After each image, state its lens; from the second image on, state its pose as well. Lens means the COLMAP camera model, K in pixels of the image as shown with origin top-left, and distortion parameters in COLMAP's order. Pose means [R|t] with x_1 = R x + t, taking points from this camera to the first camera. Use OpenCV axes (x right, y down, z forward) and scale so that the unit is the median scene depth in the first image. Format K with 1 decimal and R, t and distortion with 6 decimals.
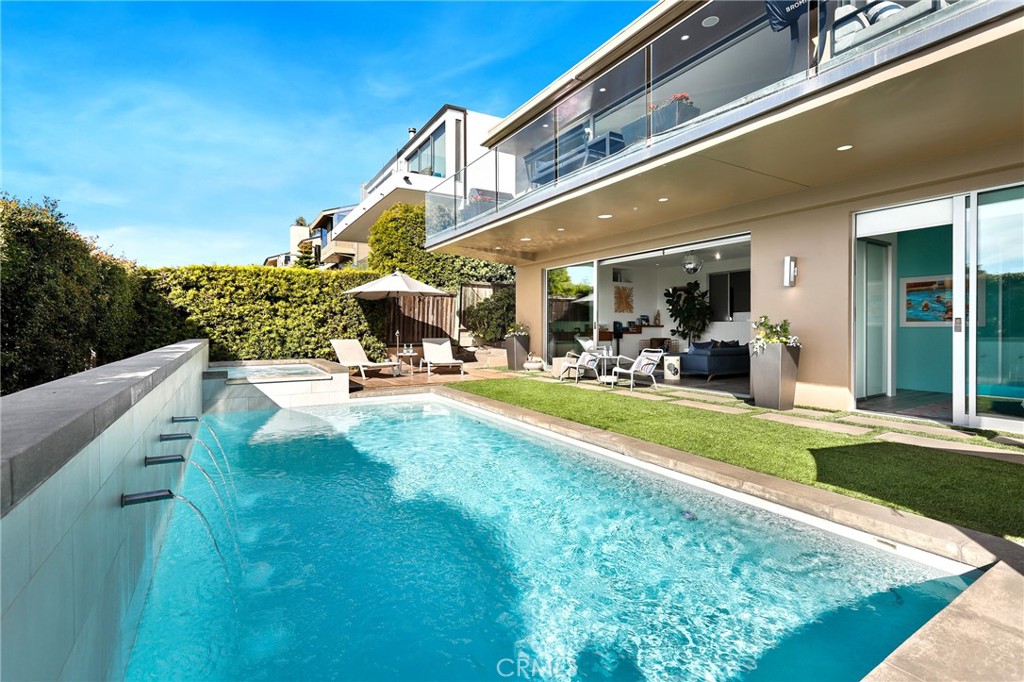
lens RADIAL K [[466.3, 0, 513.6], [0, 466.3, 333.4], [0, 0, 1]] dist [-0.004873, -0.000506]
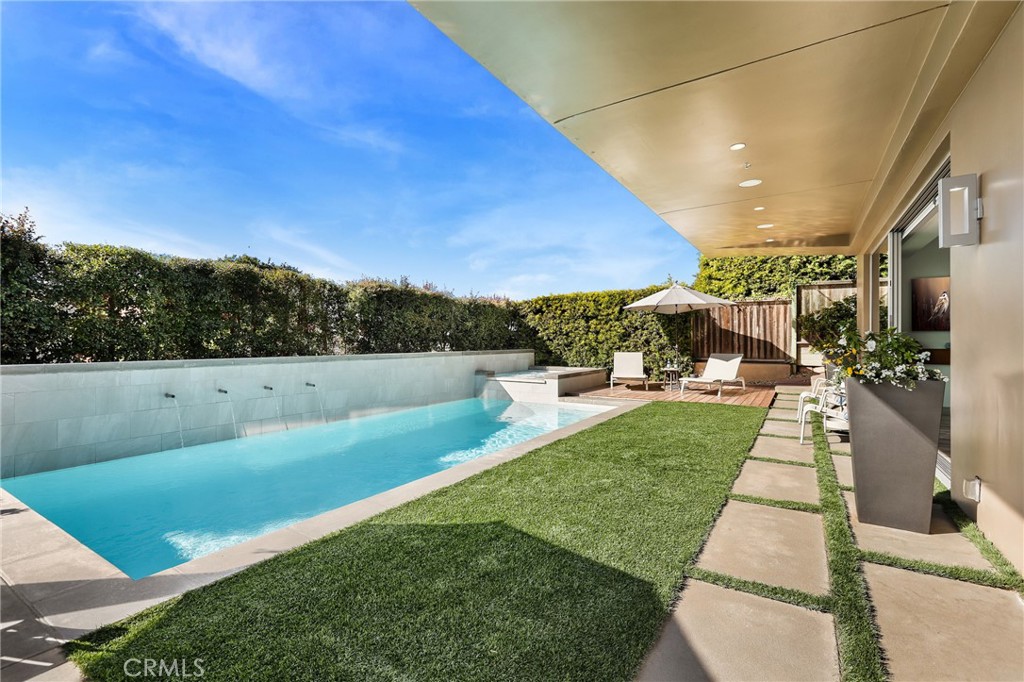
lens RADIAL K [[466.3, 0, 511.9], [0, 466.3, 341.2], [0, 0, 1]] dist [-0.004873, -0.000506]
pose [[0.435316, 0.001196, -0.900277, 0.497078], [-0.012030, 0.999918, -0.004489, -0.004977], [0.900197, 0.012785, 0.435295, 0.280095]]
